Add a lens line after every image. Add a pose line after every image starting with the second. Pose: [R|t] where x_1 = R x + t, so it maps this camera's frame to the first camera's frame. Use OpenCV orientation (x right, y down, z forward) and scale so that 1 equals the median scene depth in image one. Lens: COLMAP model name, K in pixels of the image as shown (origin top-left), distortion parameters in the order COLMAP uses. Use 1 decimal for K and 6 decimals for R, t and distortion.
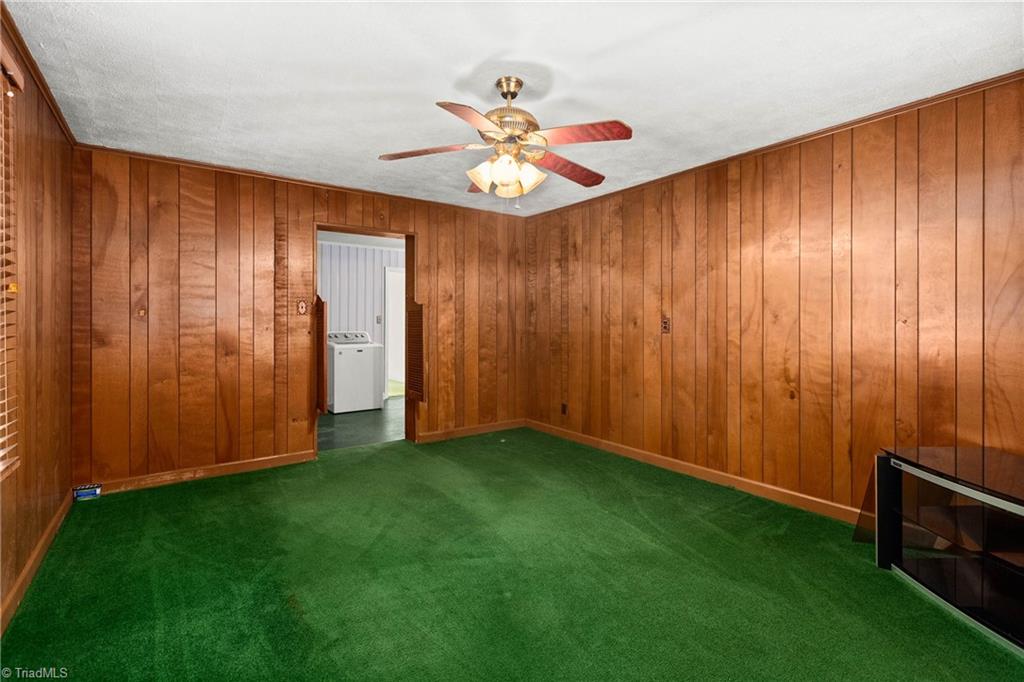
lens RADIAL K [[471.8, 0, 509.0], [0, 471.8, 320.9], [0, 0, 1]] dist [0.001915, 0.000450]
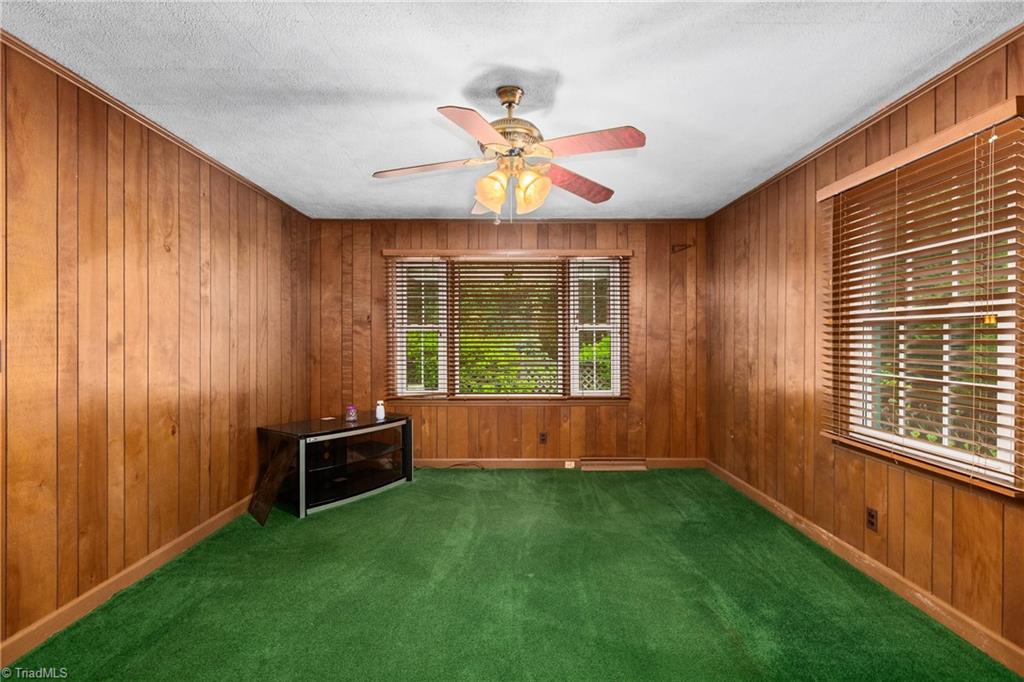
lens RADIAL K [[518.5, 0, 512.0], [0, 518.5, 341.0], [0, 0, 1]] dist [0.043402, 0.000004]
pose [[-0.818010, -0.003068, 0.575195, -0.447743], [-0.003902, 0.999992, -0.000216, -0.009787], [-0.575190, -0.002421, -0.818016, 1.366524]]
